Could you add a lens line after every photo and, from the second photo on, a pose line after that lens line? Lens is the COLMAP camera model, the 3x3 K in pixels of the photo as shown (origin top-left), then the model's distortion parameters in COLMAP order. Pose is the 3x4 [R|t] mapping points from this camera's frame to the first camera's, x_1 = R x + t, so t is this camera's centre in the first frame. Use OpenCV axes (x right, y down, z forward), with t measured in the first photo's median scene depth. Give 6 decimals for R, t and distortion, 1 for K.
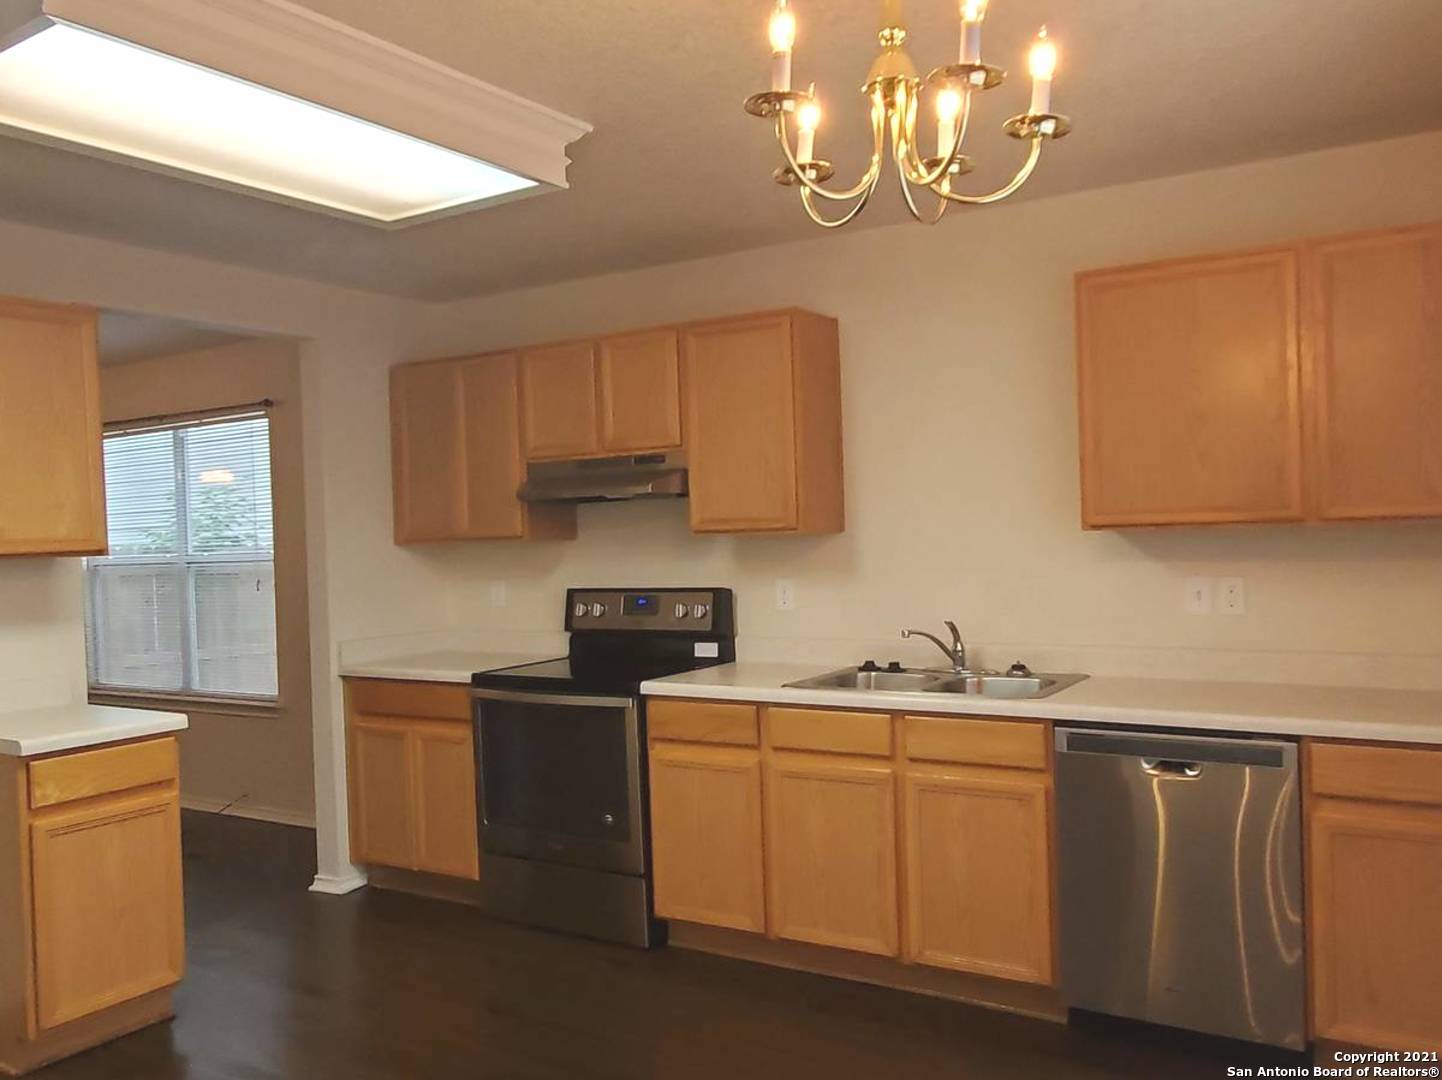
lens RADIAL K [[1163.3, 0, 721.0], [0, 1163.3, 540.0], [0, 0, 1]] dist [-0.030476, -0.000672]
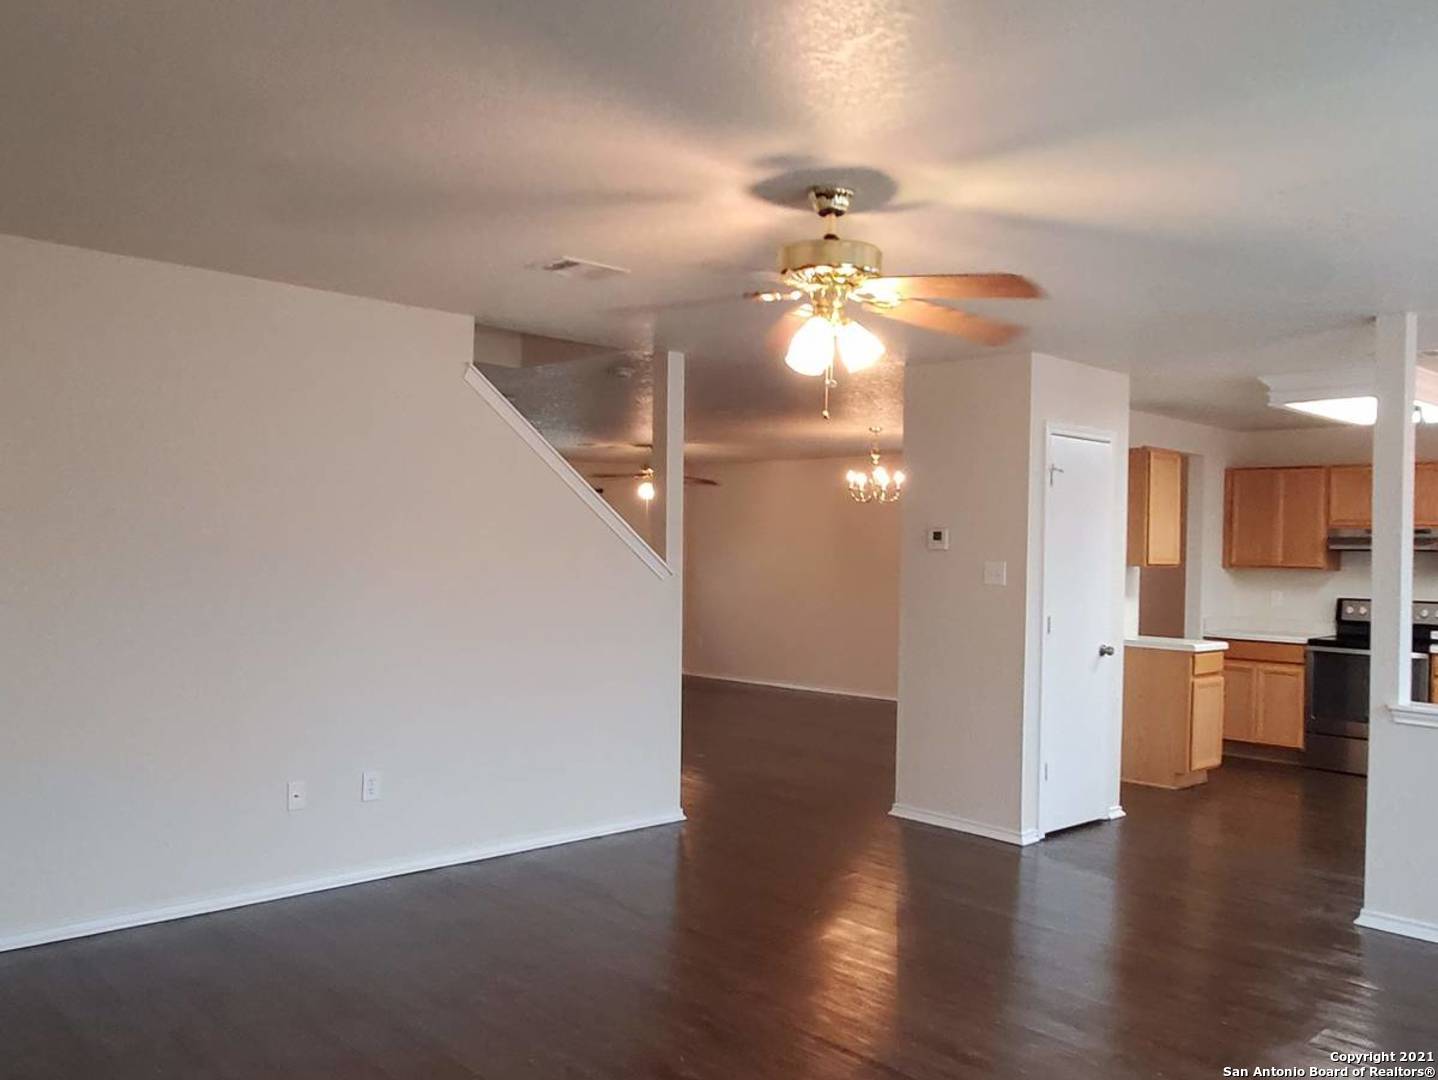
lens RADIAL K [[1160.0, 0, 719.0], [0, 1160.0, 540.0], [0, 0, 1]] dist [-0.030476, -0.000672]
pose [[0.966342, 0.058189, -0.250596, -0.648134], [-0.062450, 0.998007, -0.009079, 0.029735], [0.249568, 0.024424, 0.968049, -1.012093]]
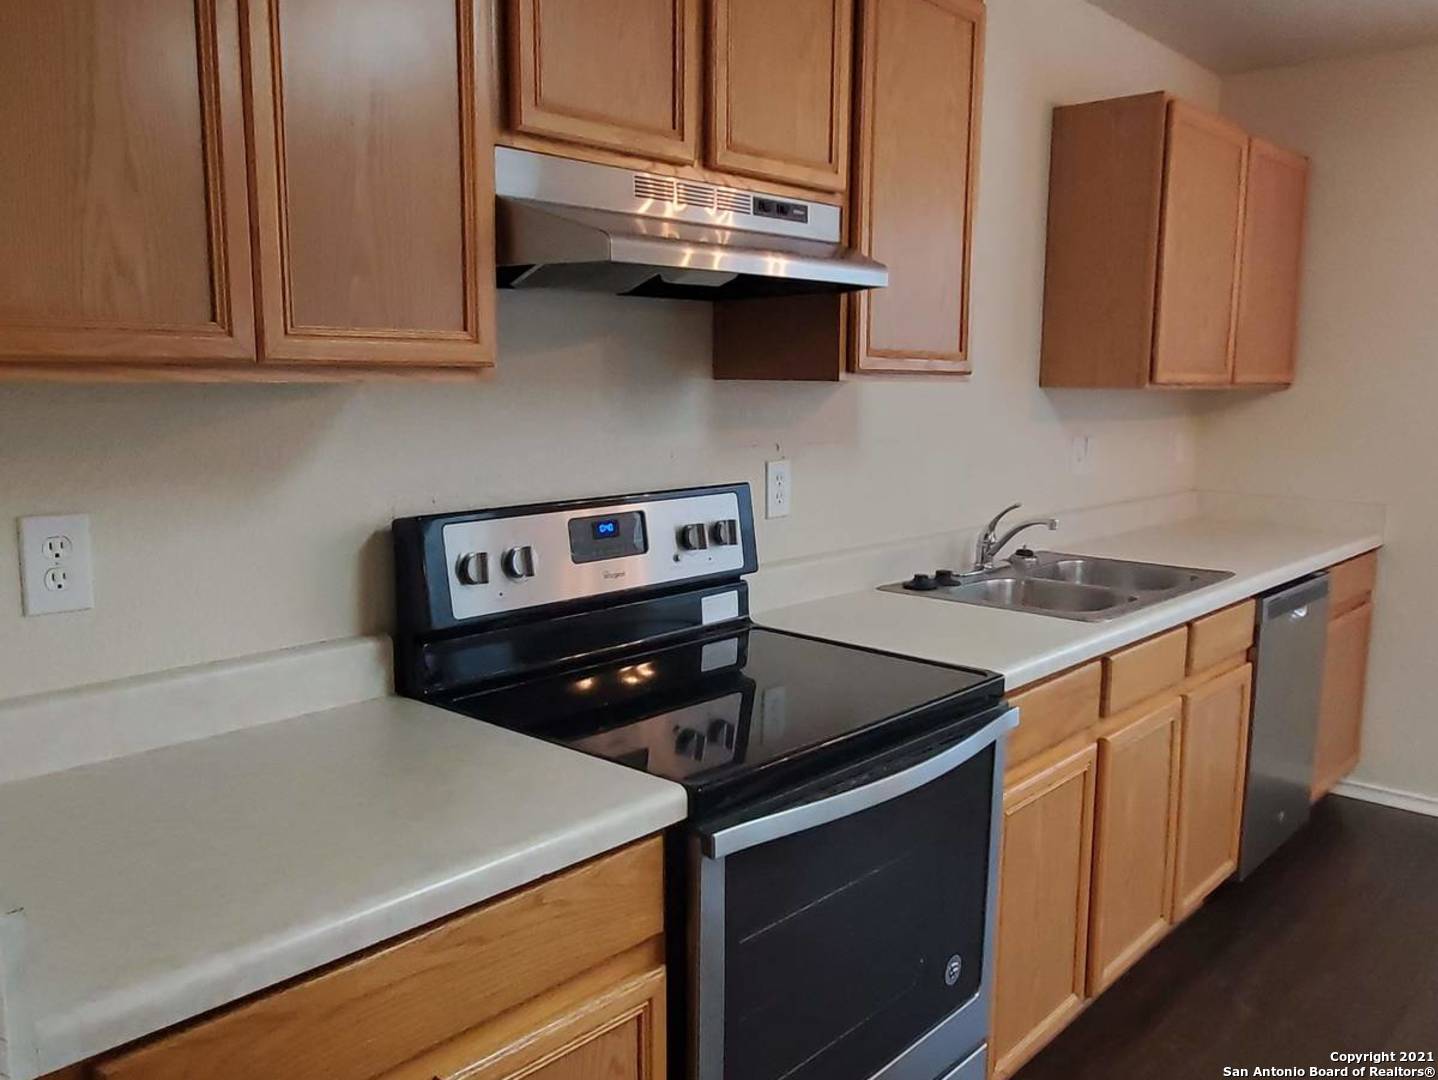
lens RADIAL K [[1160.0, 0, 719.0], [0, 1160.0, 540.0], [0, 0, 1]] dist [-0.030476, -0.000672]
pose [[0.179368, -0.109699, 0.977647, -0.497564], [-0.009250, 0.993532, 0.113179, 0.007216], [-0.983739, -0.029344, 0.177193, 0.886651]]
